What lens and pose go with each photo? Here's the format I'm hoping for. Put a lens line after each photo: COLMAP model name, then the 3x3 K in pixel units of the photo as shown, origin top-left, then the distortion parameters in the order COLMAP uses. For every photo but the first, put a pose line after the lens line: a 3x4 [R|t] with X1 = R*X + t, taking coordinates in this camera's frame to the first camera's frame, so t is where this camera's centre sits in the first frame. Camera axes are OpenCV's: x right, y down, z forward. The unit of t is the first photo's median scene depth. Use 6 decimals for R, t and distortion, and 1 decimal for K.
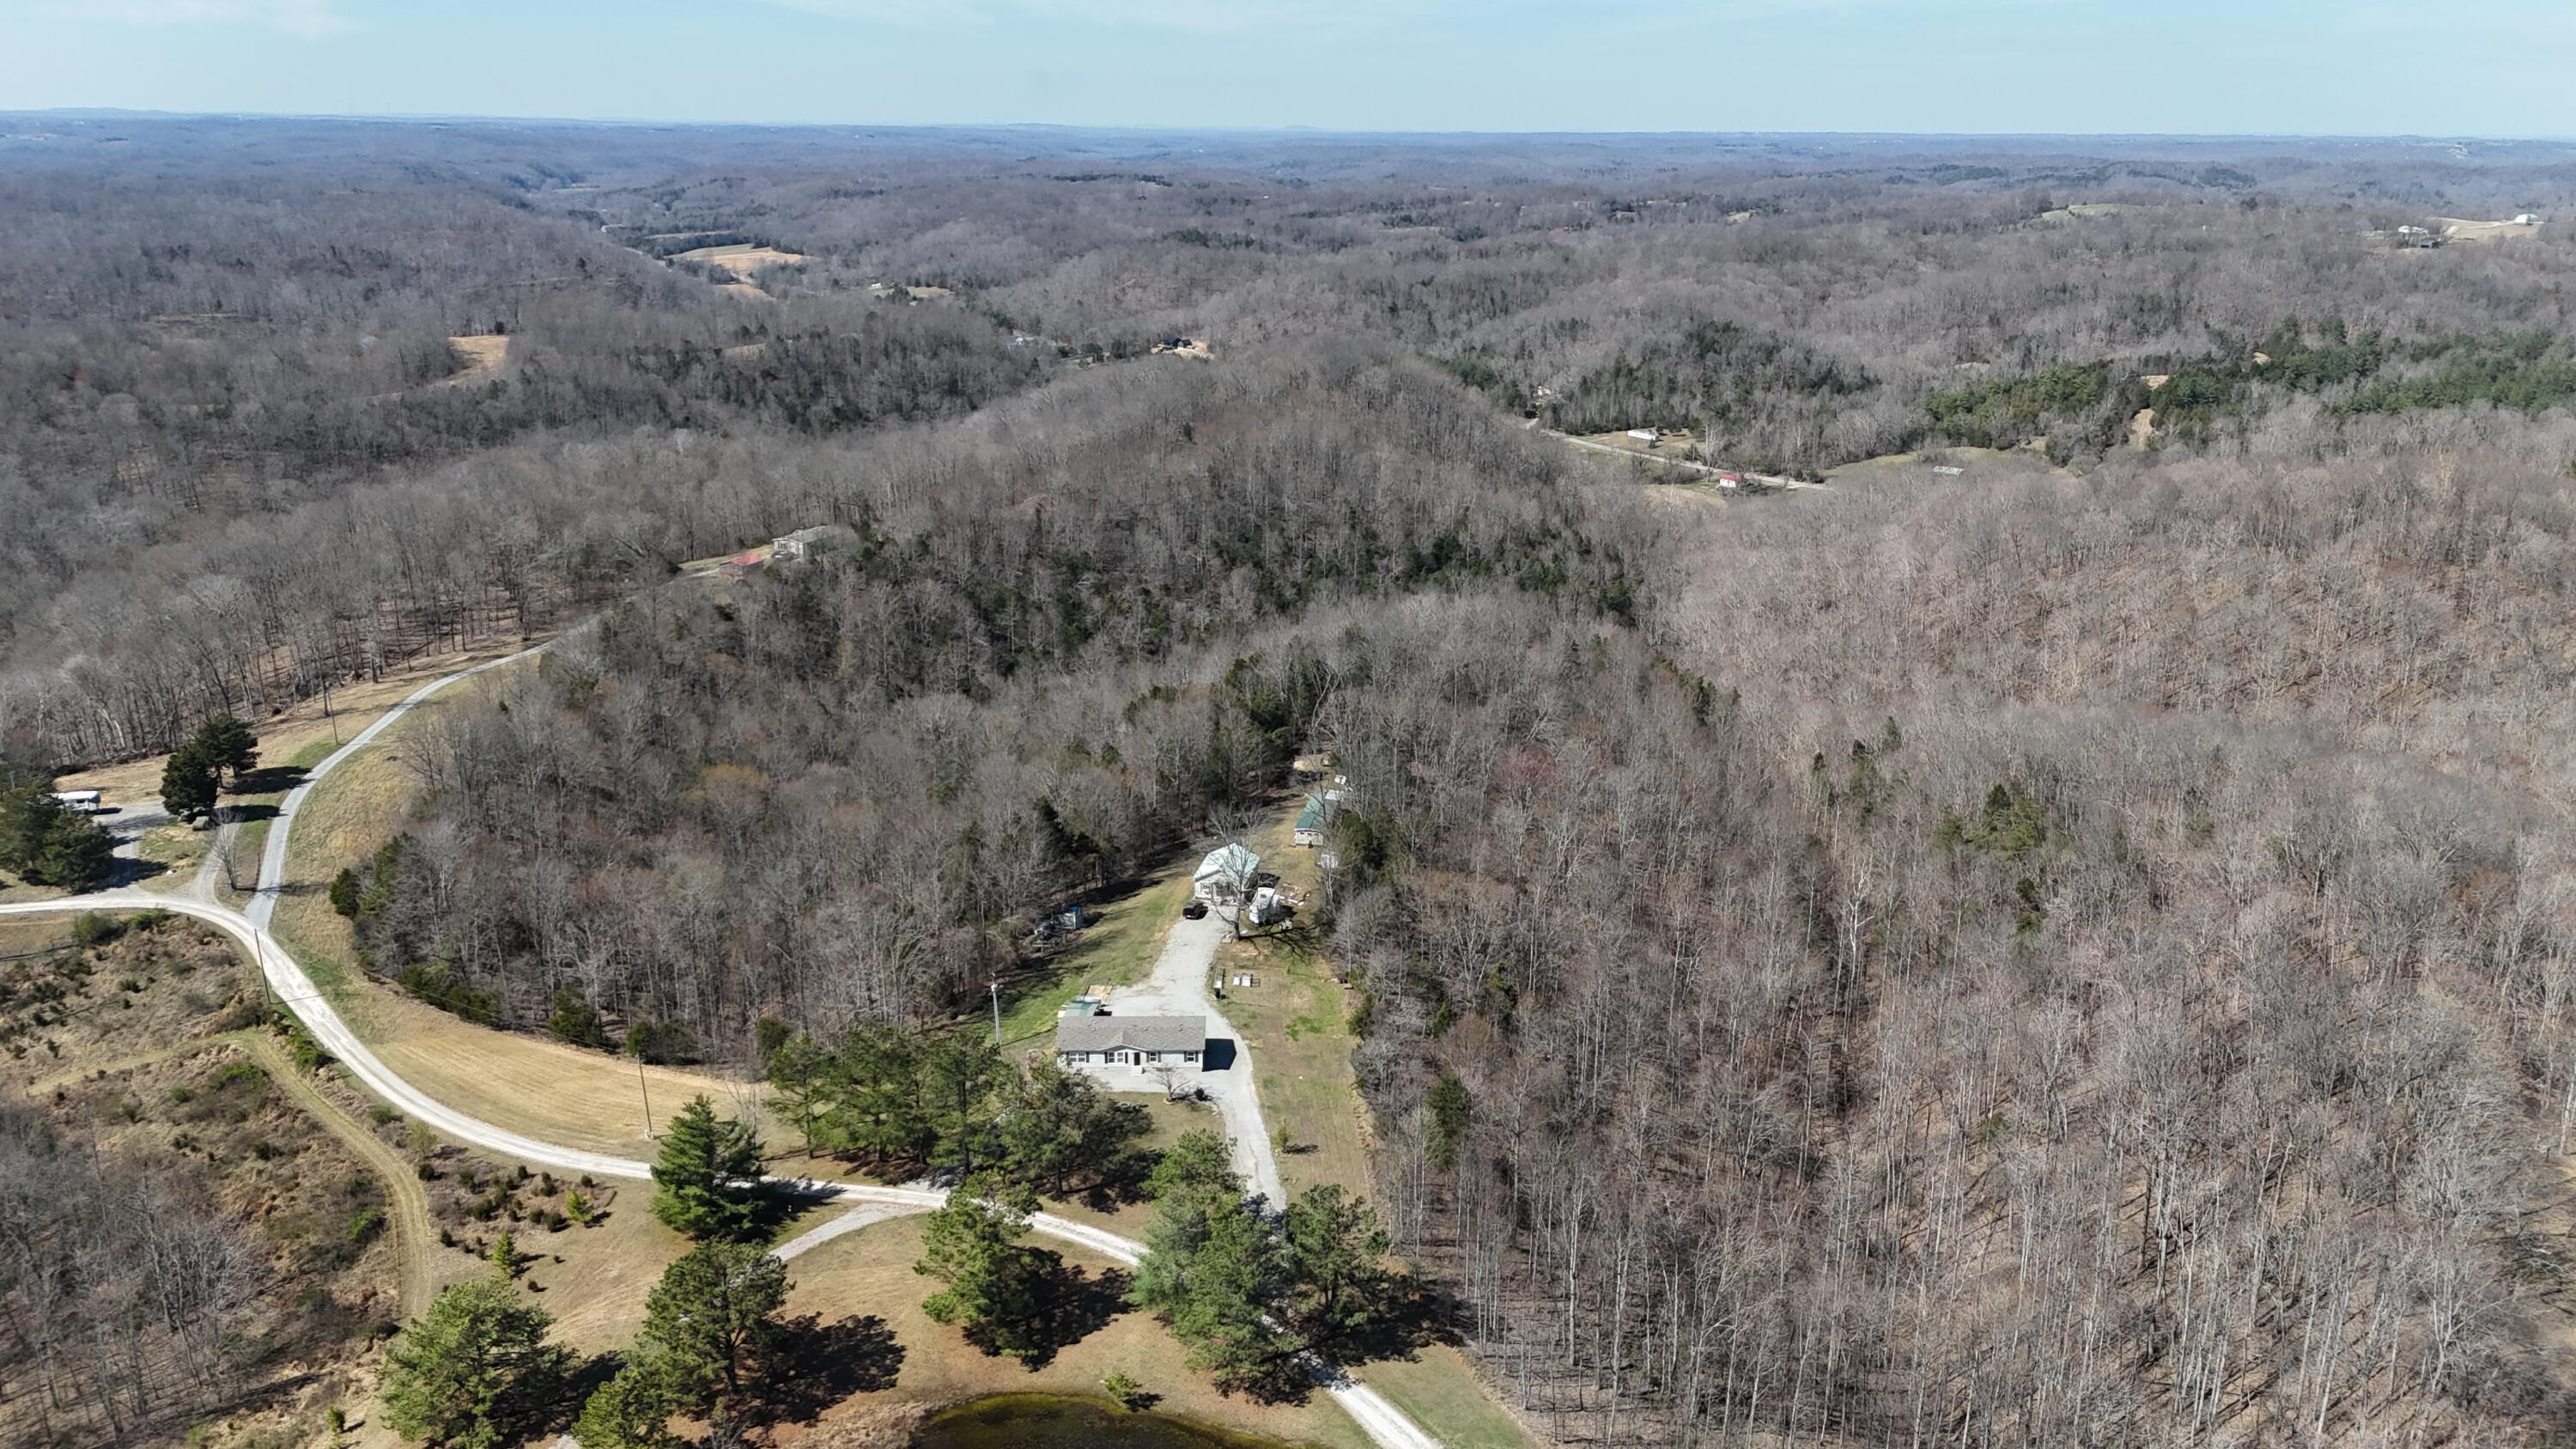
lens RADIAL K [[1872.2, 0, 1299.9], [0, 1872.2, 715.7], [0, 0, 1]] dist [0.058274, -0.048052]
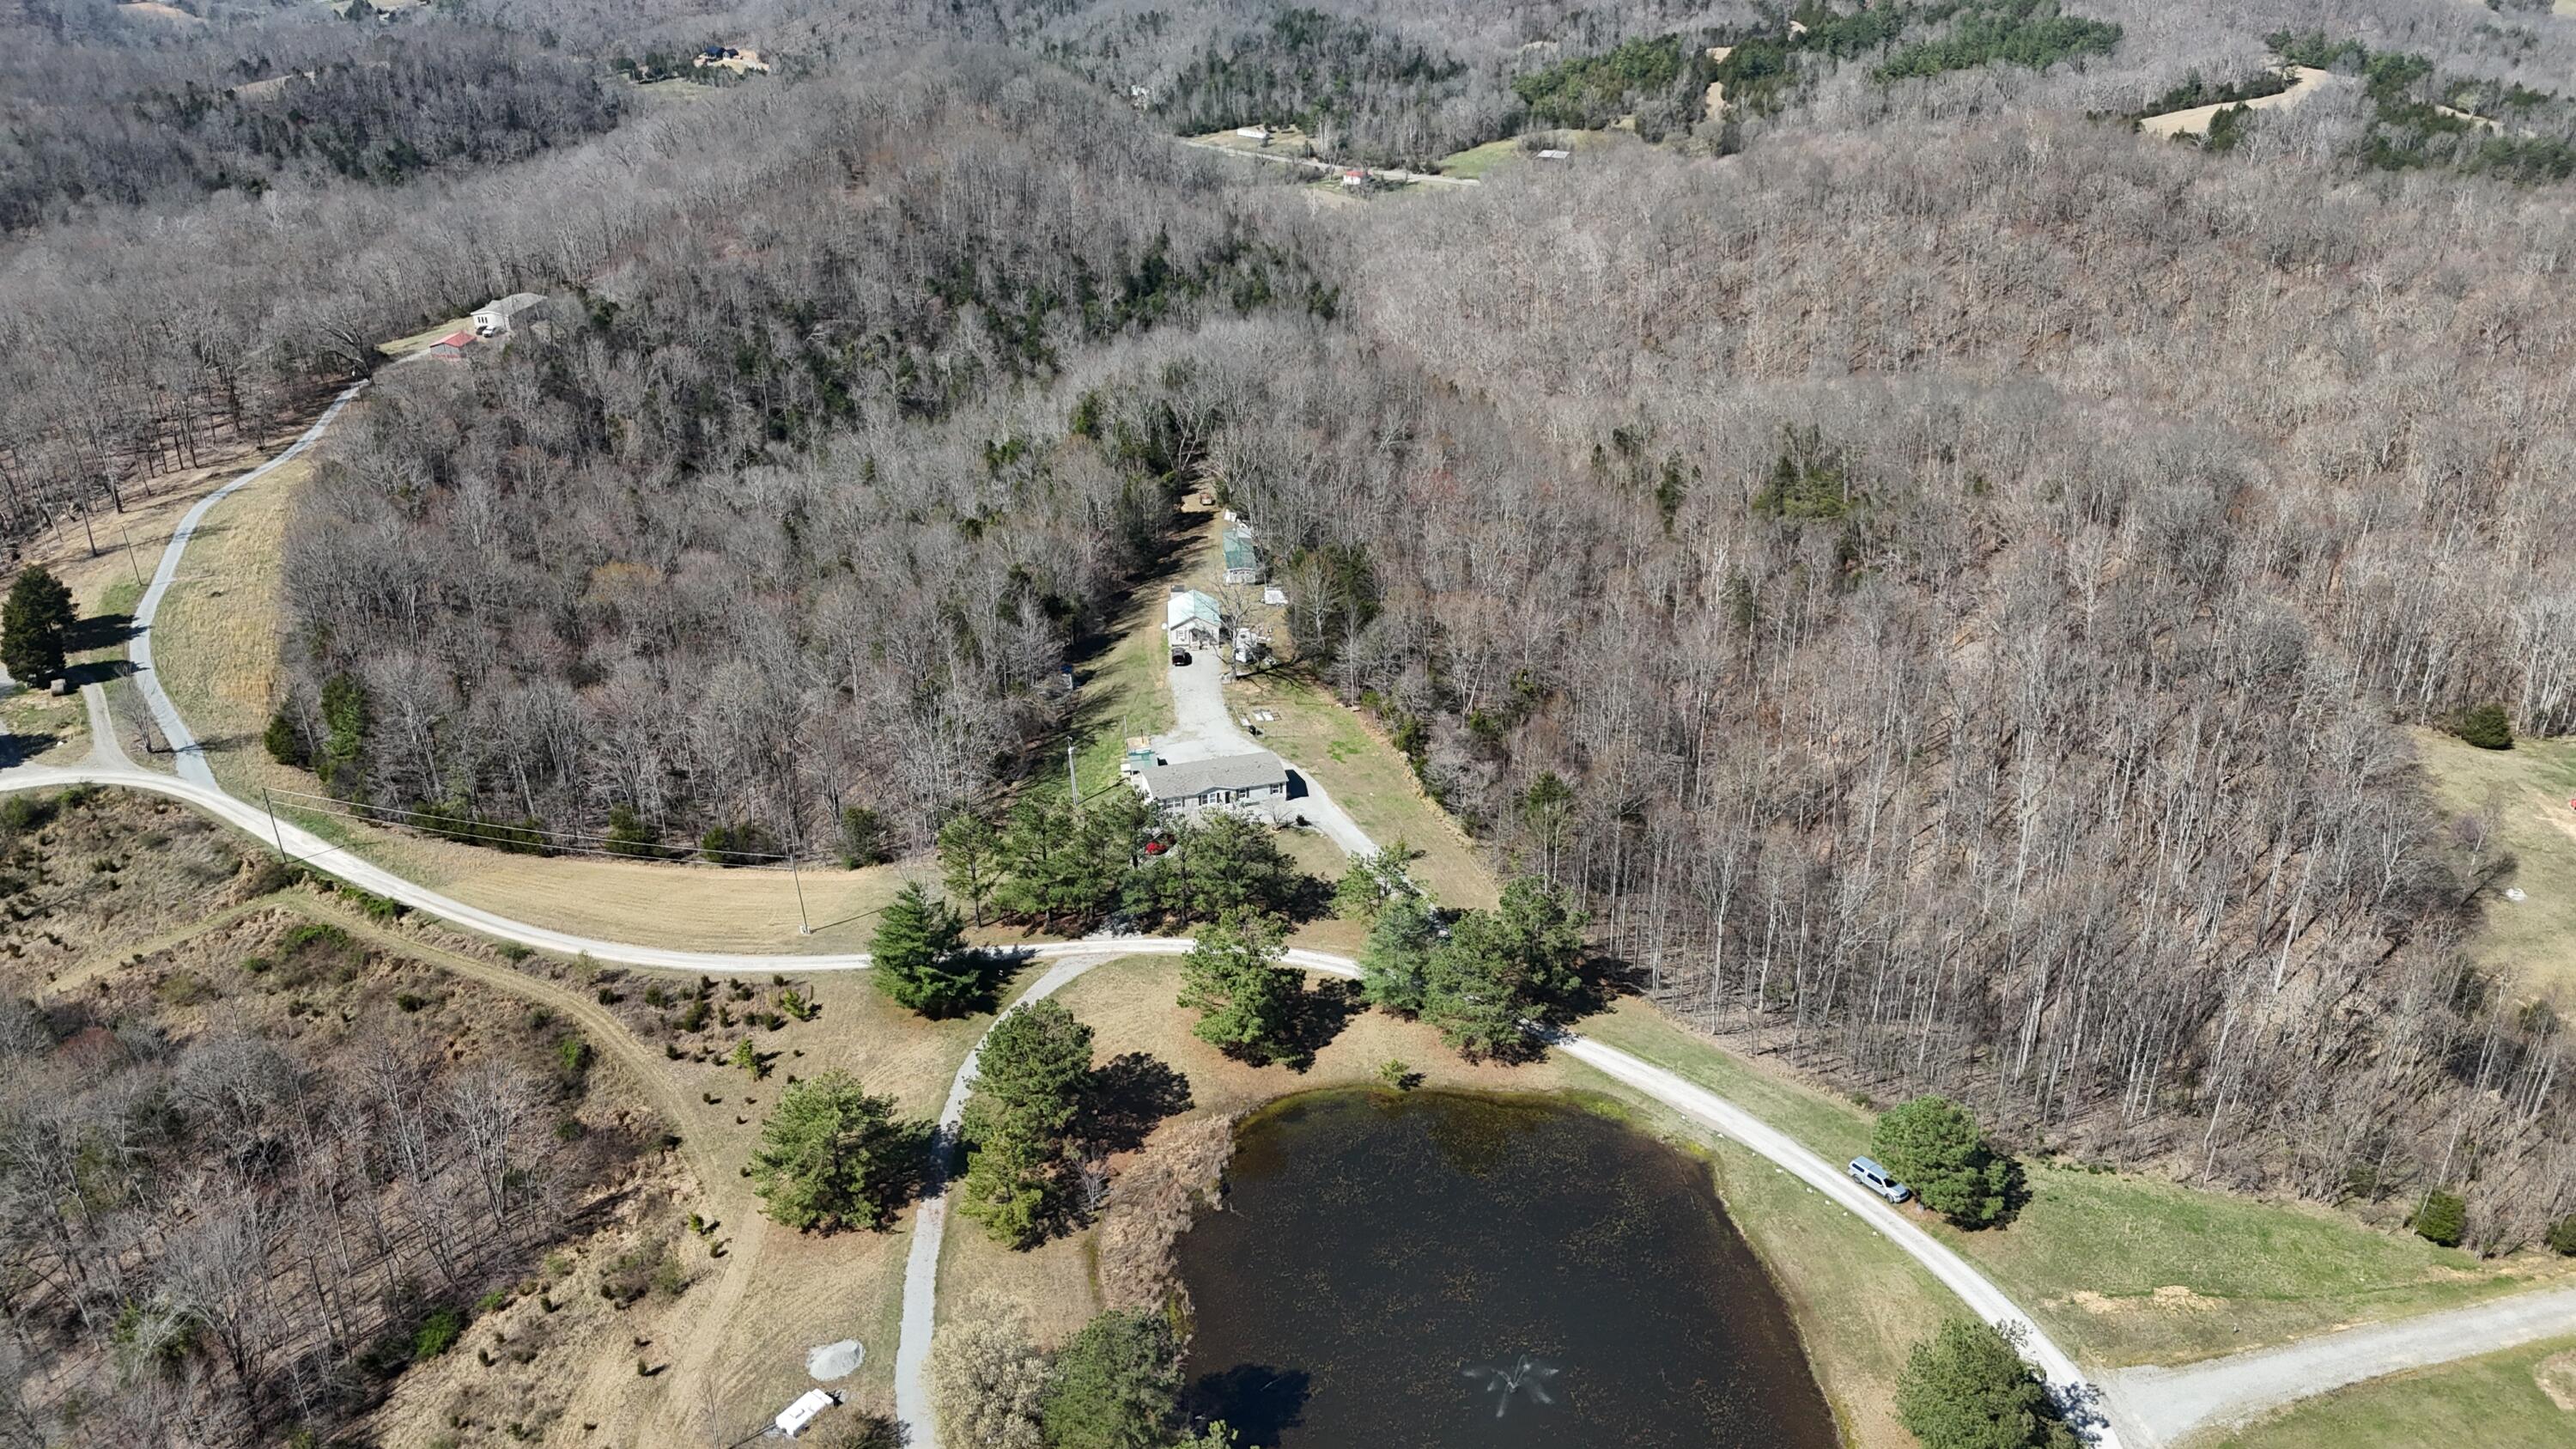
lens RADIAL K [[1872.2, 0, 1295.2], [0, 1872.2, 717.3], [0, 0, 1]] dist [0.058274, -0.048052]
pose [[0.966440, -0.126394, 0.223648, -0.109958], [0.090603, 0.982348, 0.163654, -0.013089], [-0.240385, -0.137899, 0.960832, -0.012456]]
